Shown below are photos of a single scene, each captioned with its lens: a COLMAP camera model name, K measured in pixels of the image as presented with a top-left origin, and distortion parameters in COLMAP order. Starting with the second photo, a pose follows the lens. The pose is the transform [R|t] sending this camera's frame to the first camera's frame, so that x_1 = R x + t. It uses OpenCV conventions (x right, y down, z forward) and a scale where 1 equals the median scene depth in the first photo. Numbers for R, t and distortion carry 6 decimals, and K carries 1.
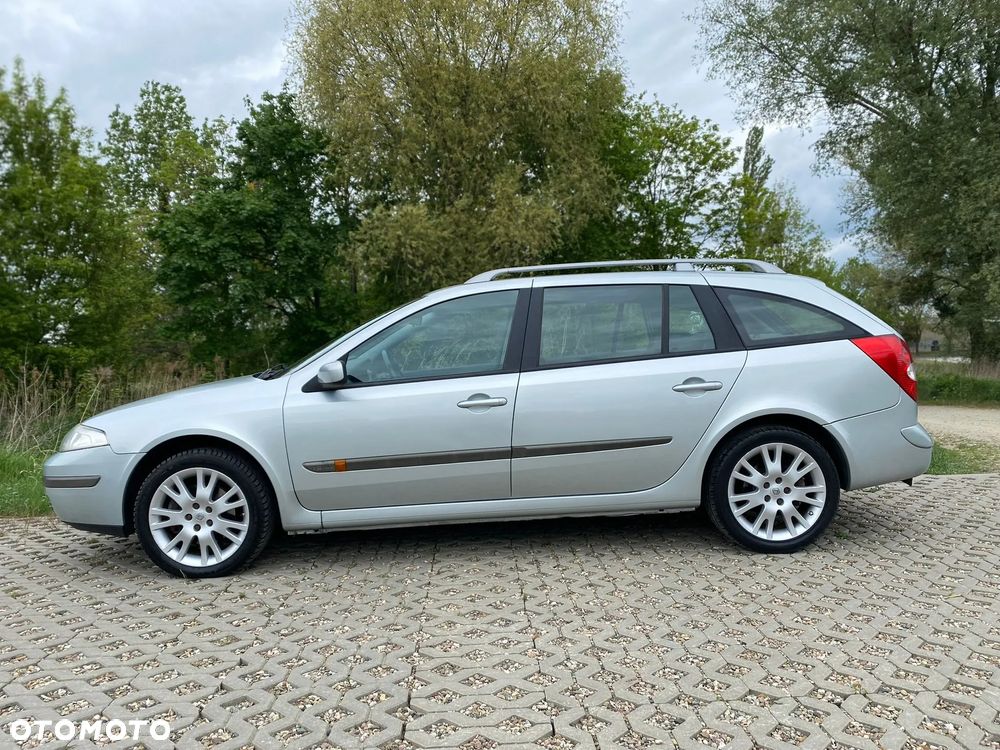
lens RADIAL K [[776.1, 0, 495.5], [0, 776.1, 372.0], [0, 0, 1]] dist [0.023528, -0.022301]
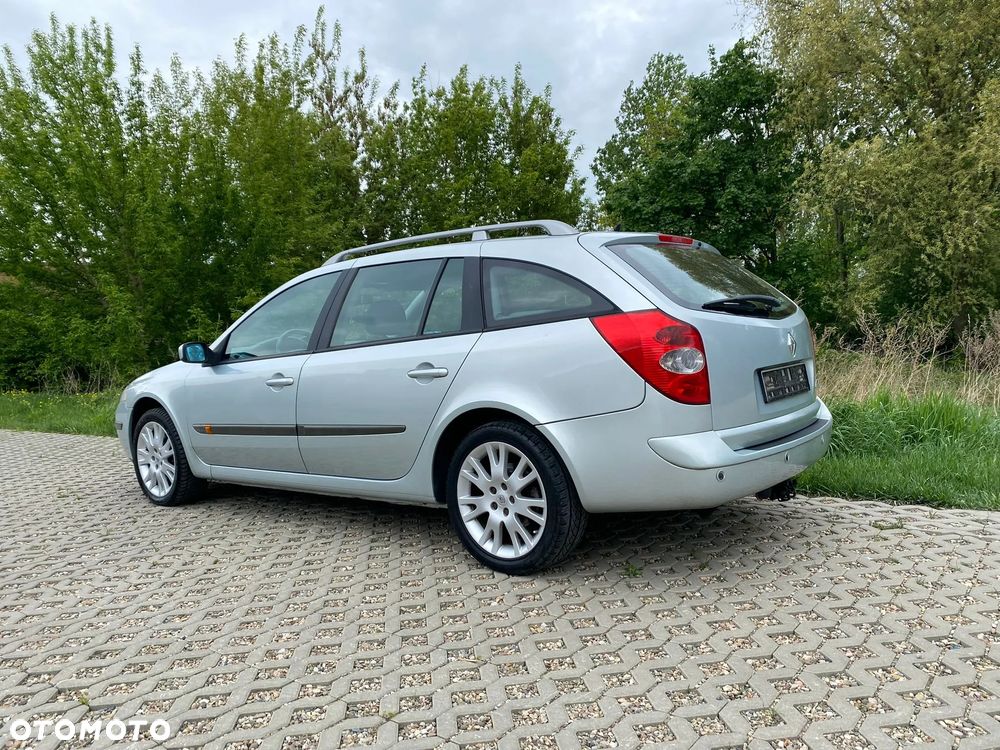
lens RADIAL K [[776.1, 0, 506.7], [0, 776.1, 372.5], [0, 0, 1]] dist [0.023528, -0.022301]
pose [[0.774806, 0.030404, -0.631467, 0.159563], [0.006997, 0.998369, 0.056655, -0.005716], [0.632160, -0.048315, 0.773330, 0.063767]]
